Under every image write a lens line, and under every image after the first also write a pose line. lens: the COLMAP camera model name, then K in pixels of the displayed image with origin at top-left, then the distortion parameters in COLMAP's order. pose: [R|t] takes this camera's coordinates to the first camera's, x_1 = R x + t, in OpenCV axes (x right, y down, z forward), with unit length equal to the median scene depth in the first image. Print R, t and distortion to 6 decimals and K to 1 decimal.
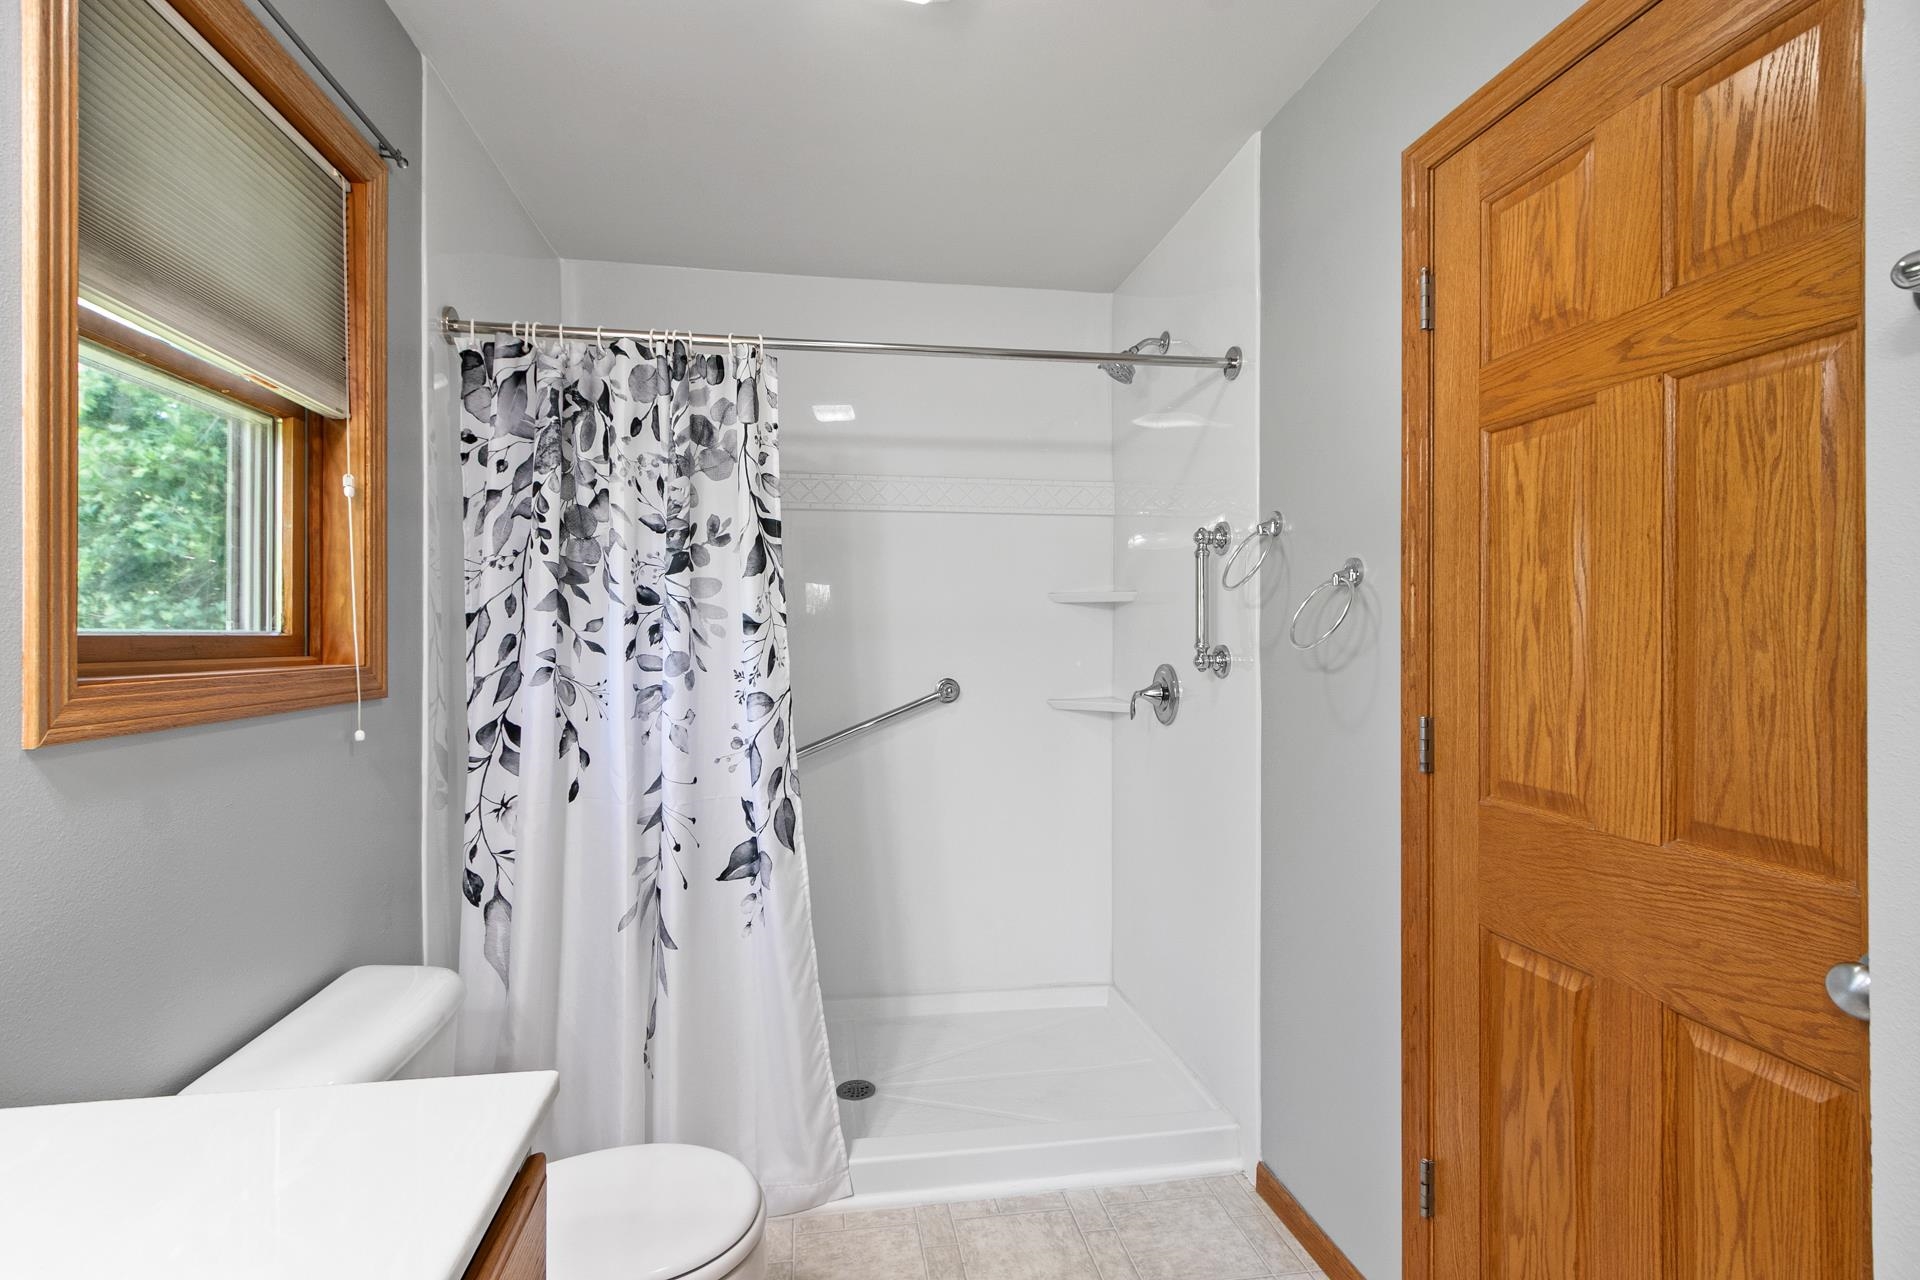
lens RADIAL K [[896.0, 0, 950.6], [0, 896.0, 635.1], [0, 0, 1]] dist [0.007588, 0.000140]
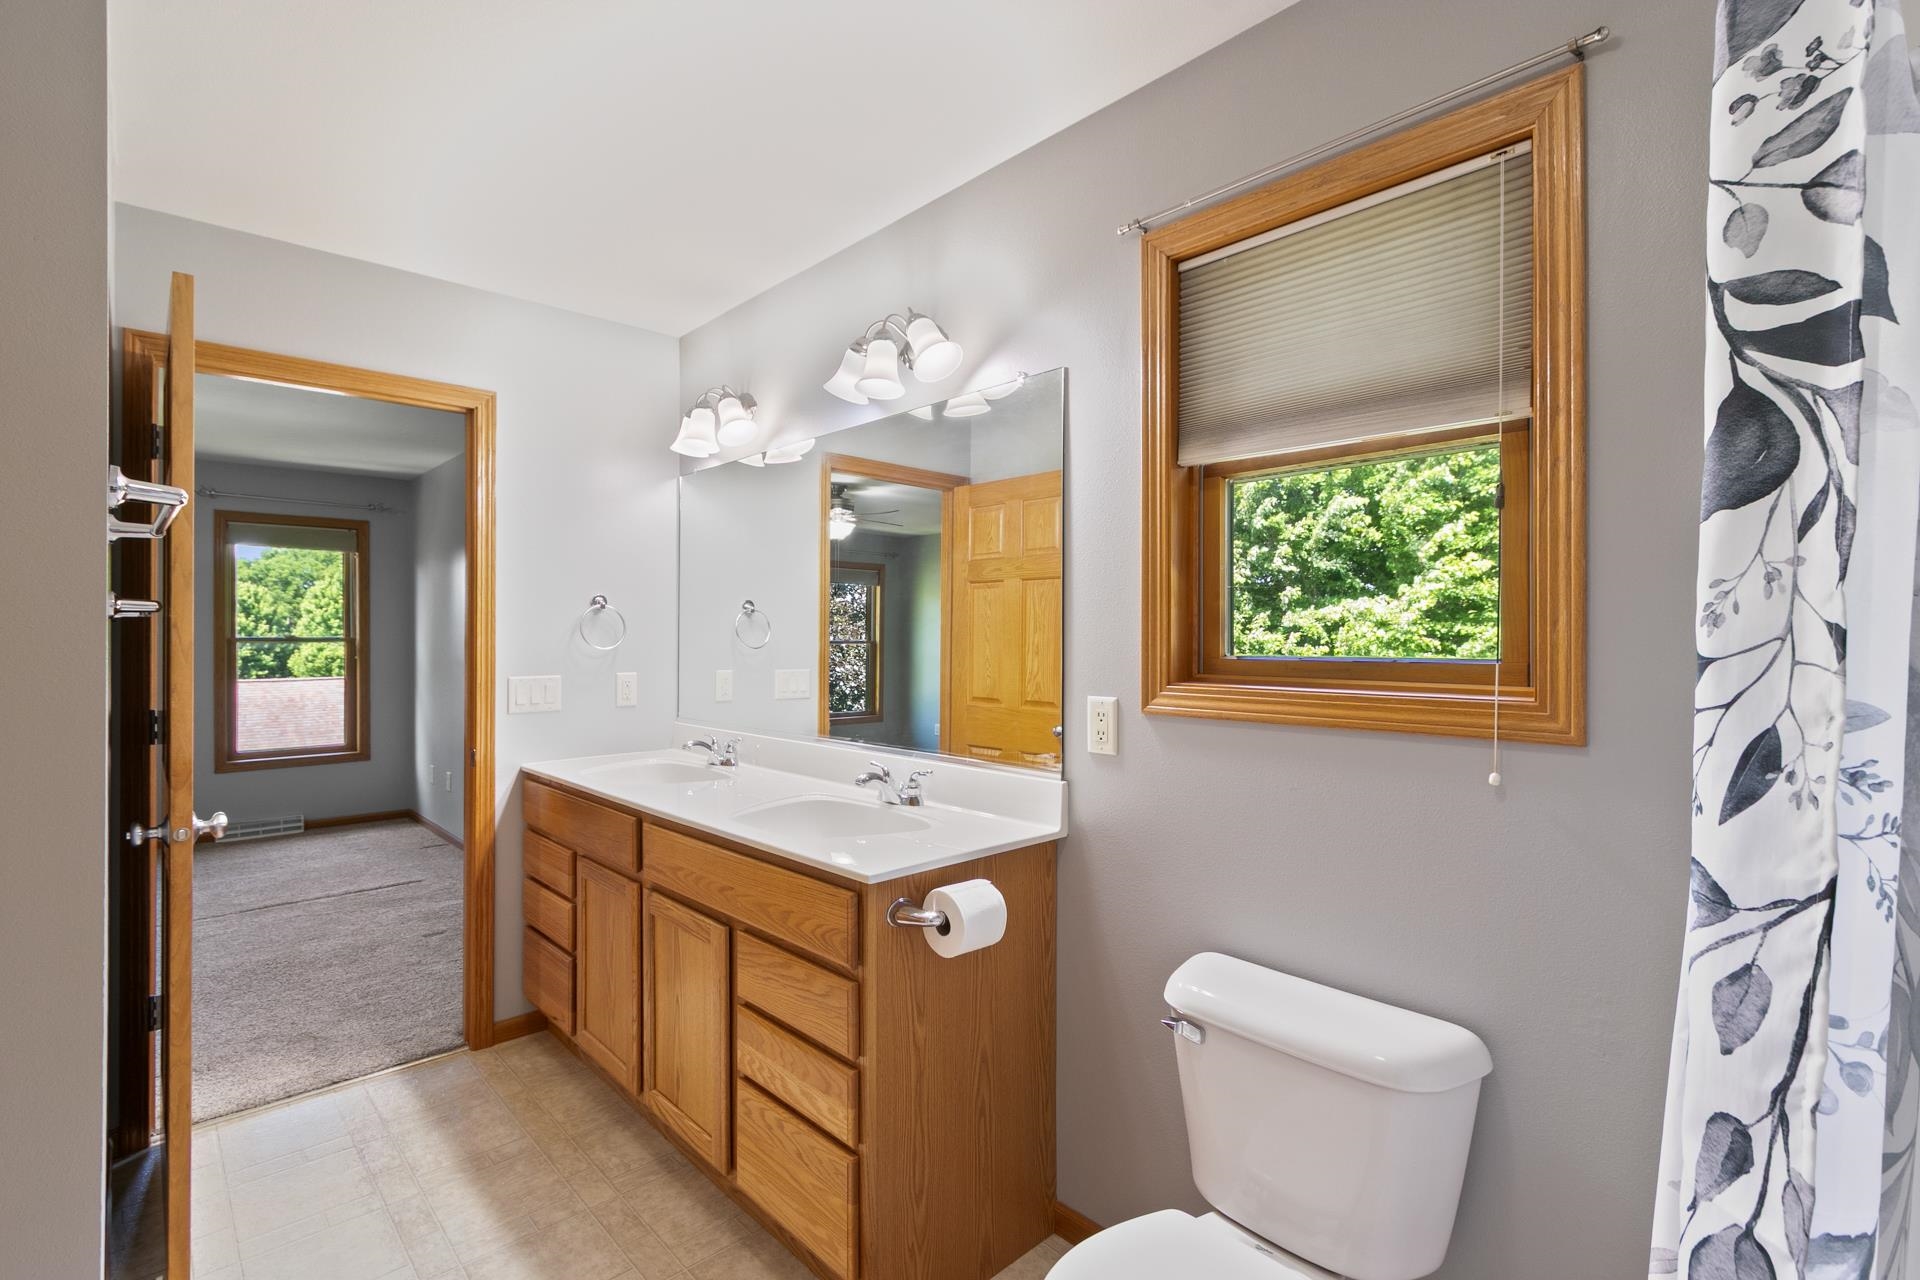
lens RADIAL K [[886.2, 0, 954.5], [0, 886.2, 629.5], [0, 0, 1]] dist [0.003148, -0.000573]
pose [[-0.824550, -0.004180, -0.565773, 0.212023], [0.000459, 0.999967, -0.008056, -0.021730], [0.565789, -0.006902, -0.824521, 1.118406]]
